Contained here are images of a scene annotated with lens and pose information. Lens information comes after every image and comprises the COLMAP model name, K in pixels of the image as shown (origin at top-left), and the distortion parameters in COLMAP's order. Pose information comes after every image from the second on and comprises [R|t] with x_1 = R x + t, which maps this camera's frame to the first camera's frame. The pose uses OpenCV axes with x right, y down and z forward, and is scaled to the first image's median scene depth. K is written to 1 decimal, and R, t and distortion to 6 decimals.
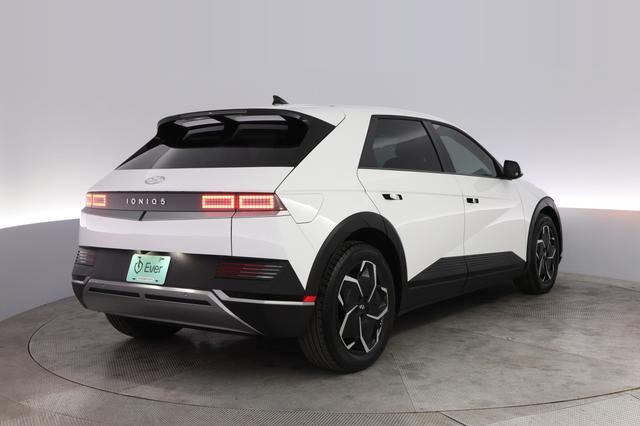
lens RADIAL K [[513.1, 0, 320.0], [0, 513.1, 213.0], [0, 0, 1]] dist [-0.008818, -0.003761]
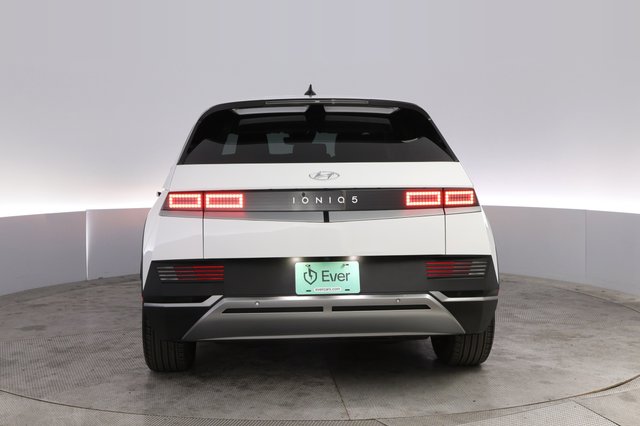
lens RADIAL K [[513.1, 0, 320.0], [0, 513.1, 213.0], [0, 0, 1]] dist [-0.008818, -0.003761]
pose [[0.899210, -0.033537, 0.436231, -0.713244], [0.031033, 0.999436, 0.012867, -0.012038], [-0.436416, 0.001968, 0.899743, 0.215352]]
